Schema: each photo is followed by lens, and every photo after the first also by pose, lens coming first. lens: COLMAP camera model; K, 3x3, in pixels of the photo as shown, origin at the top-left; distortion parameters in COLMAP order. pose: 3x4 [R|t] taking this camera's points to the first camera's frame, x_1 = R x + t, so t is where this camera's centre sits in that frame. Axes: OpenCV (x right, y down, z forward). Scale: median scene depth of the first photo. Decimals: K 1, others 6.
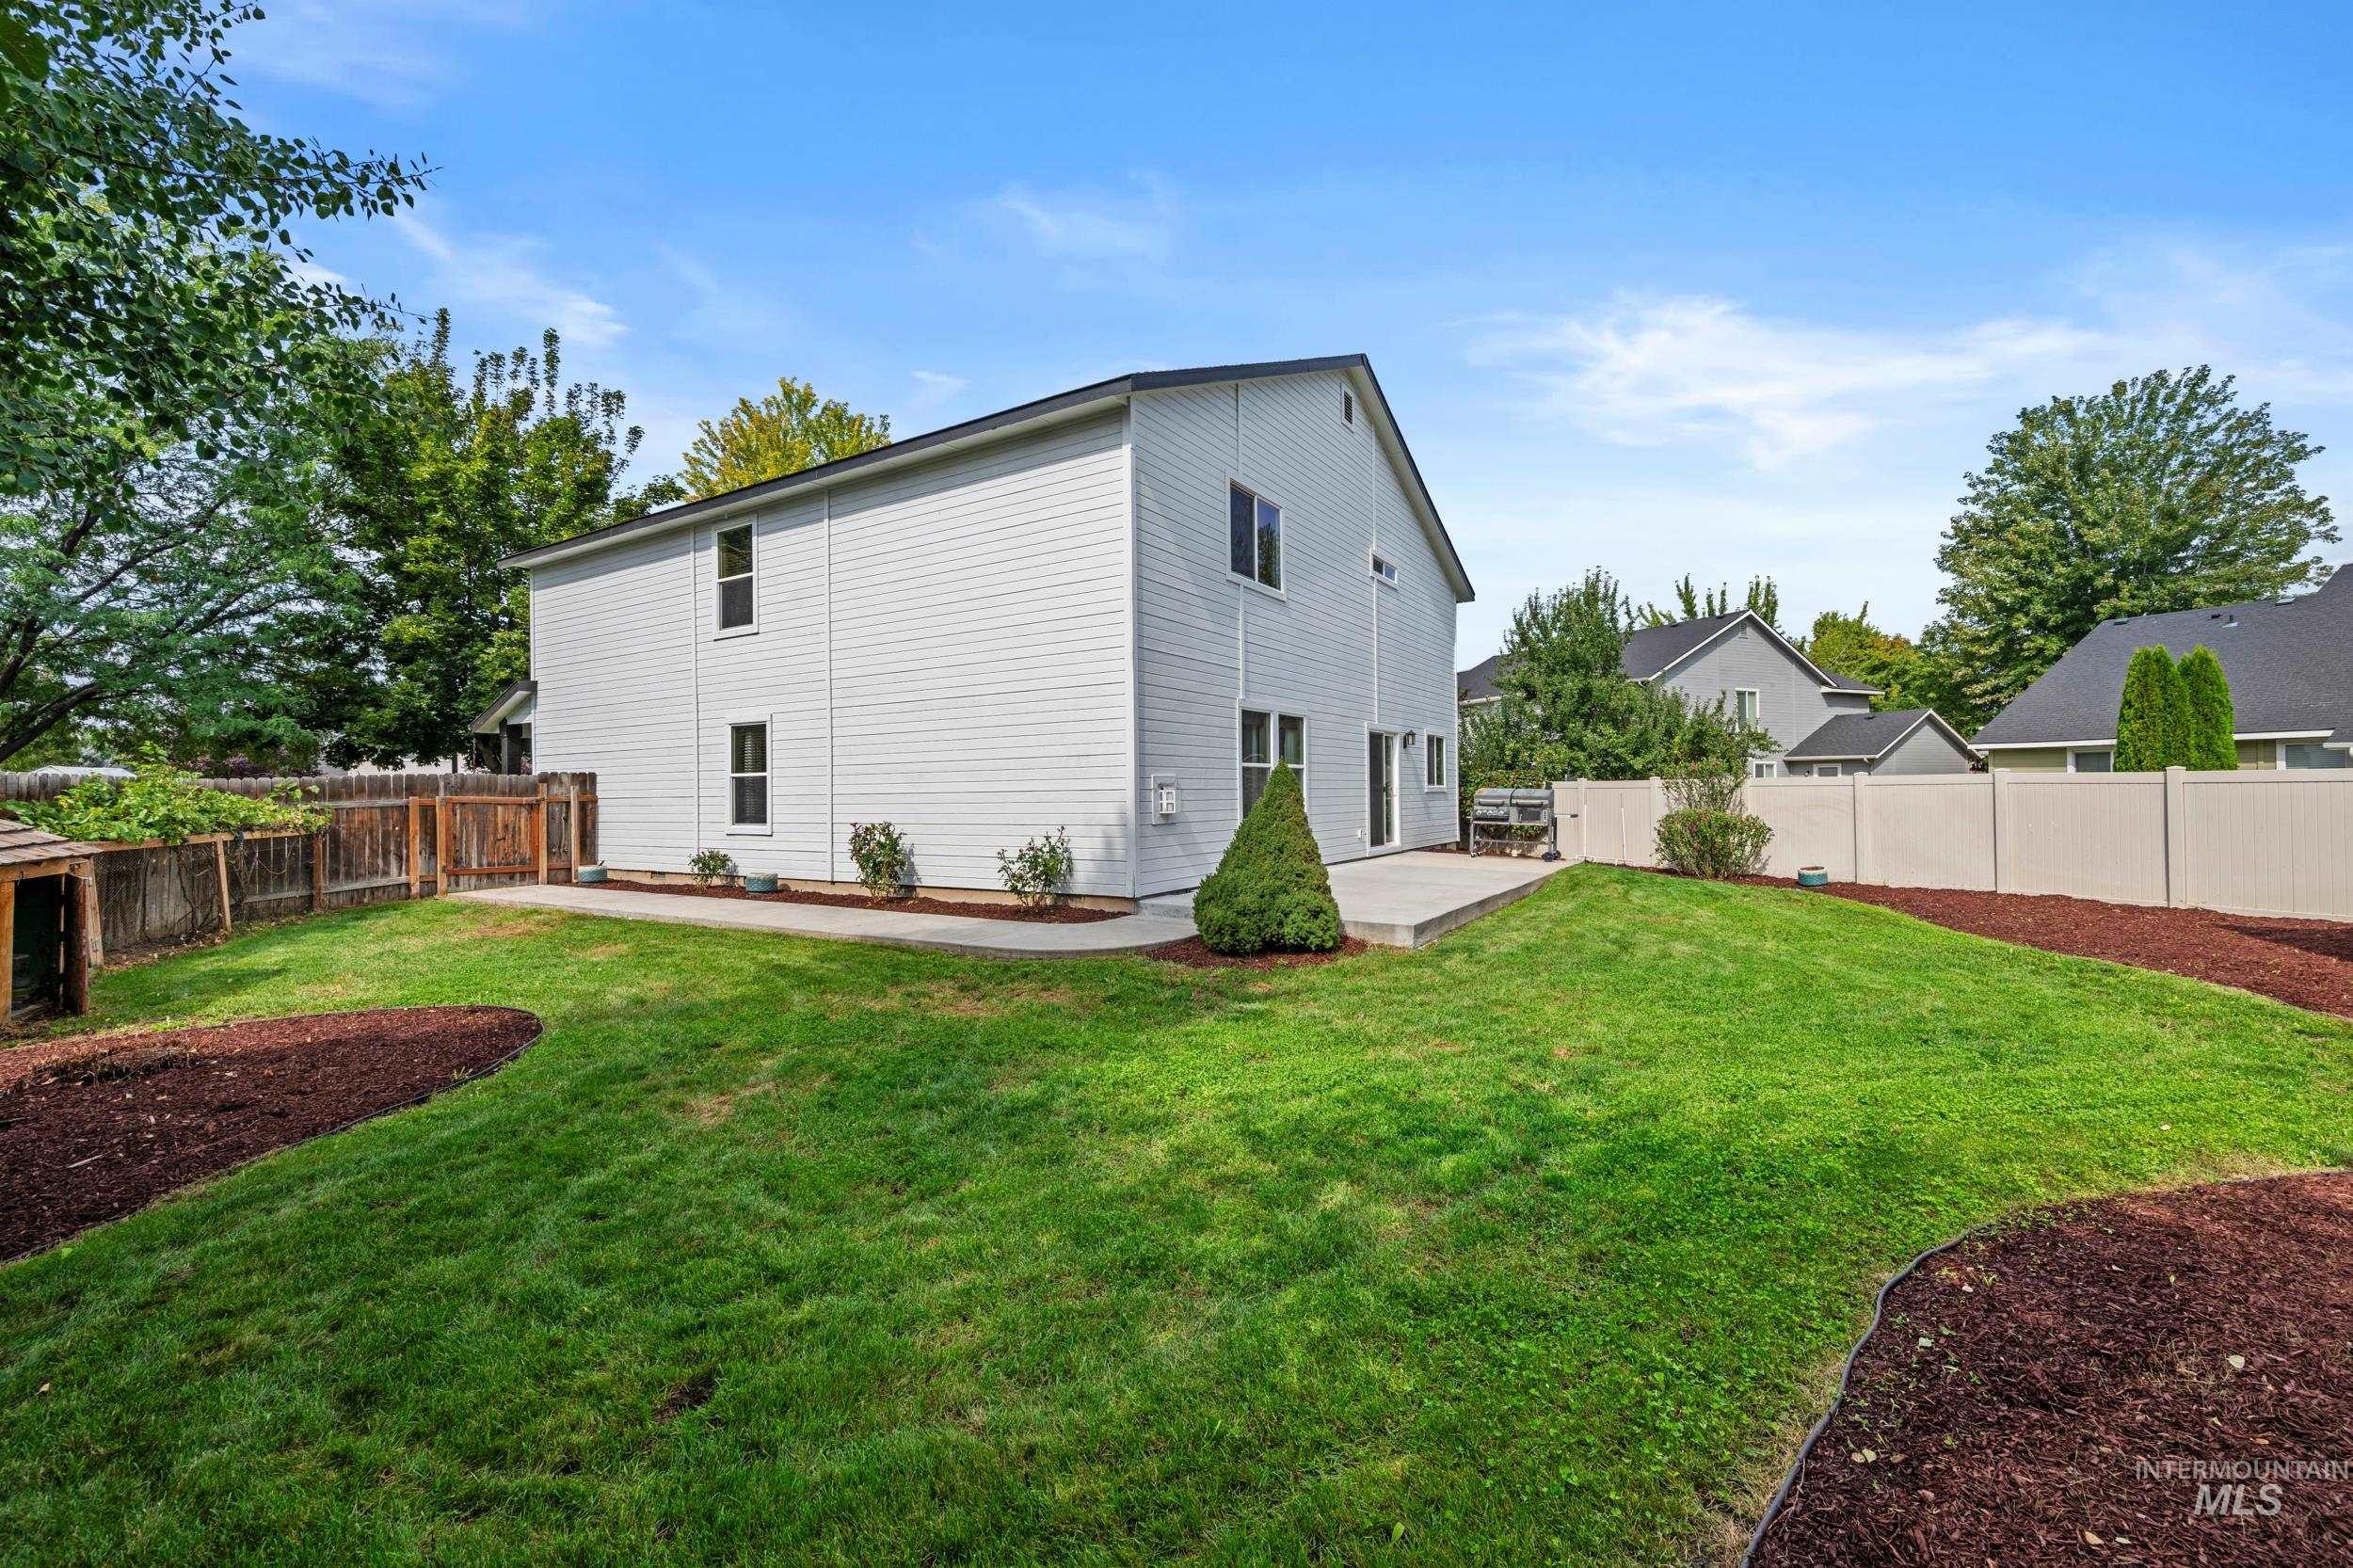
lens RADIAL K [[972.4, 0, 1178.3], [0, 972.4, 795.8], [0, 0, 1]] dist [-0.001946, -0.000267]
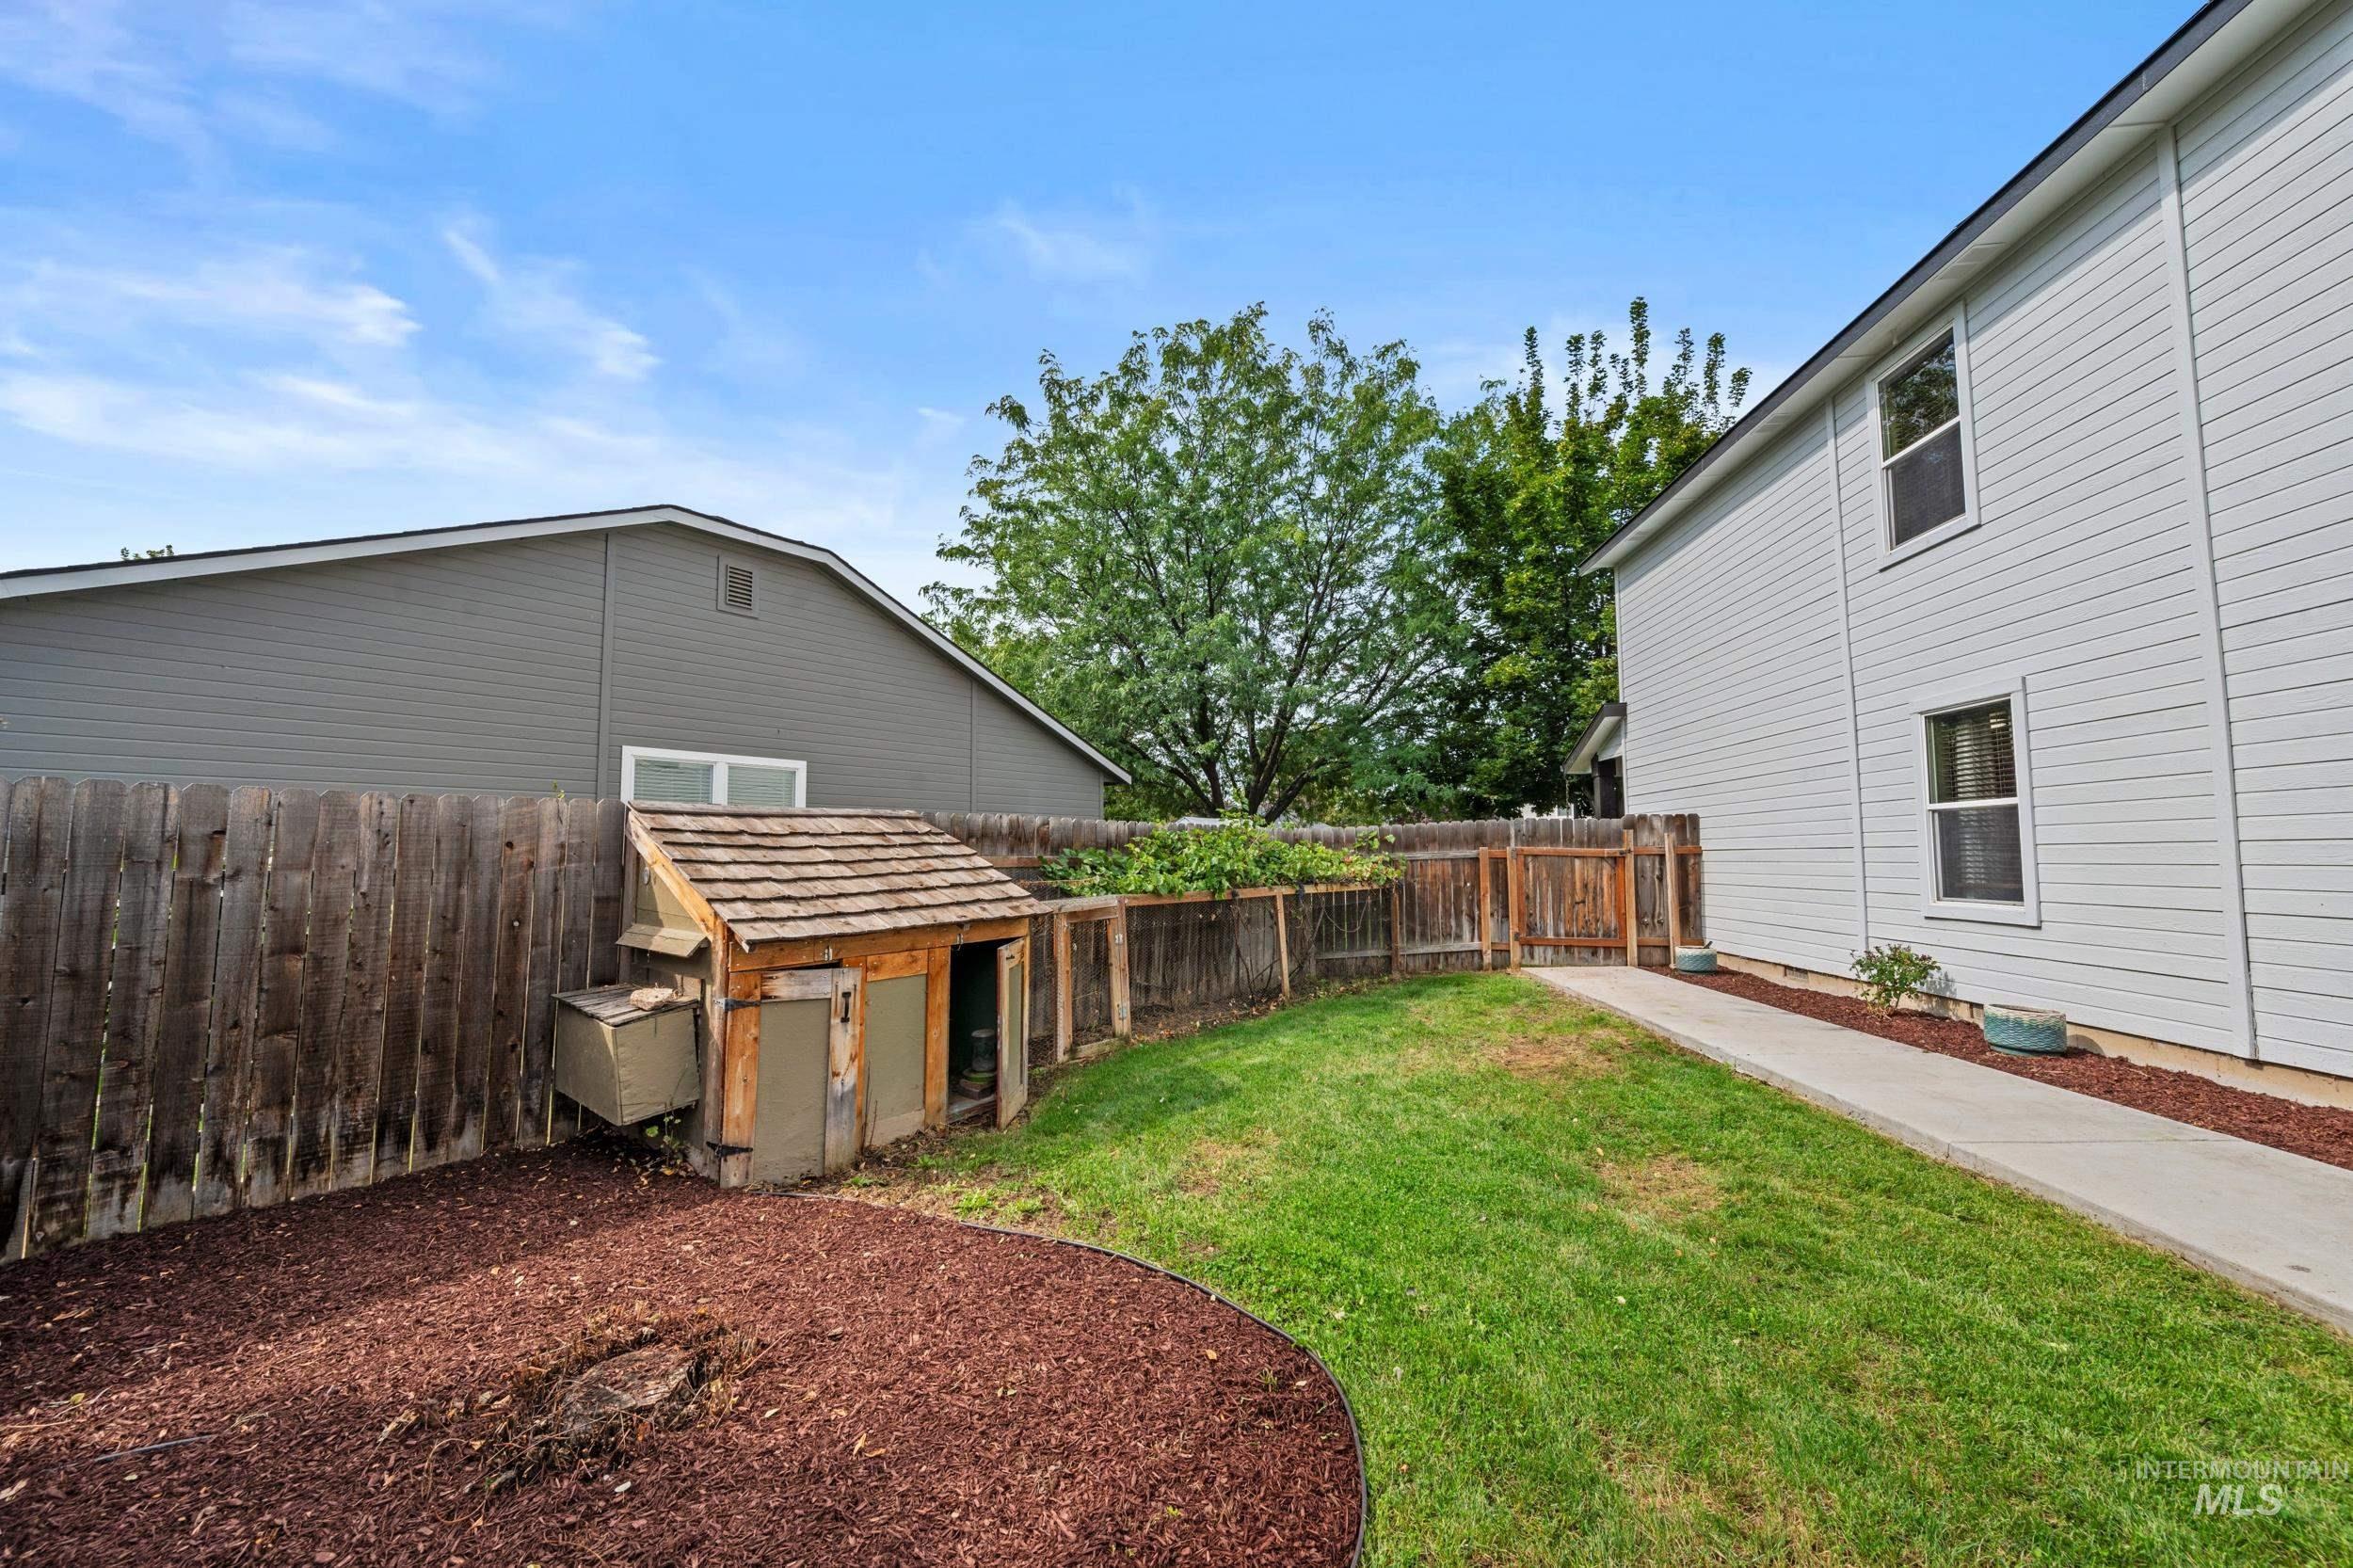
lens RADIAL K [[940.3, 0, 1176.5], [0, 940.3, 784.0], [0, 0, 1]] dist [-0.000616, -0.000024]
pose [[0.474638, -0.058784, -0.878216, -0.196493], [-0.002716, 0.997665, -0.068247, 0.002801], [0.880177, 0.034778, 0.473370, 0.379496]]
